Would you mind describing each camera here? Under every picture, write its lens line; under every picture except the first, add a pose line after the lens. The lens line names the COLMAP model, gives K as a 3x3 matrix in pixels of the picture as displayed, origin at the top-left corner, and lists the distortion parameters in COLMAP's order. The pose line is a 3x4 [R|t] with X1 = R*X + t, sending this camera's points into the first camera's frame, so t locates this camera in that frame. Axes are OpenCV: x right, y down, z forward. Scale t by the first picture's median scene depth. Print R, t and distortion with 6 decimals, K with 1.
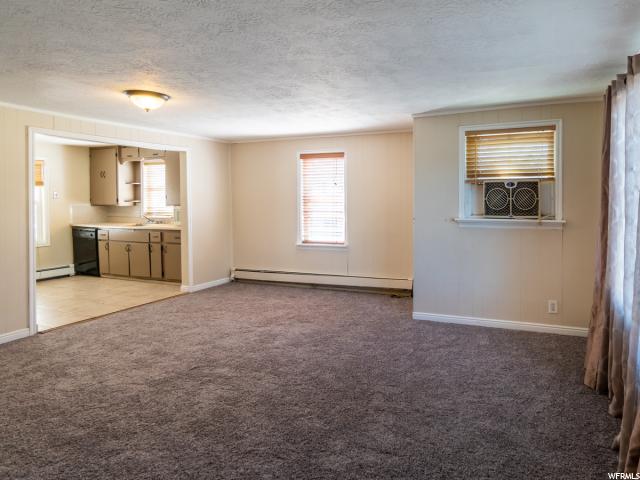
lens RADIAL K [[389.5, 0, 389.2], [0, 389.5, 199.4], [0, 0, 1]] dist [-0.001635, -0.000236]
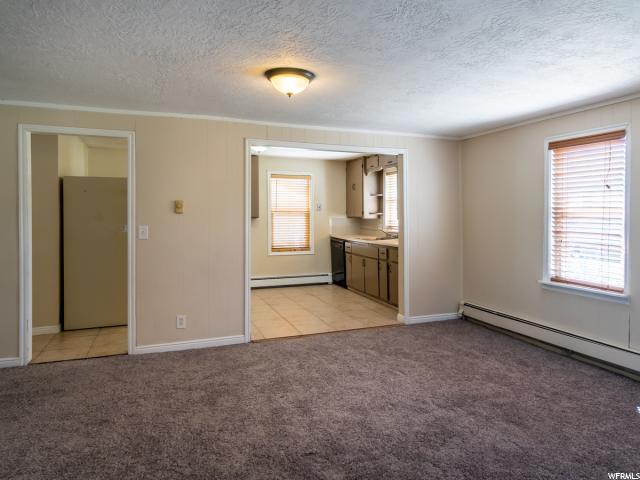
lens RADIAL K [[424.2, 0, 350.3], [0, 424.2, 215.2], [0, 0, 1]] dist [0.006534, 0.000180]
pose [[0.704320, 0.012232, -0.709777, 0.040313], [-0.011334, 0.999918, 0.005985, 0.003290], [0.709792, 0.003829, 0.704401, 0.266662]]
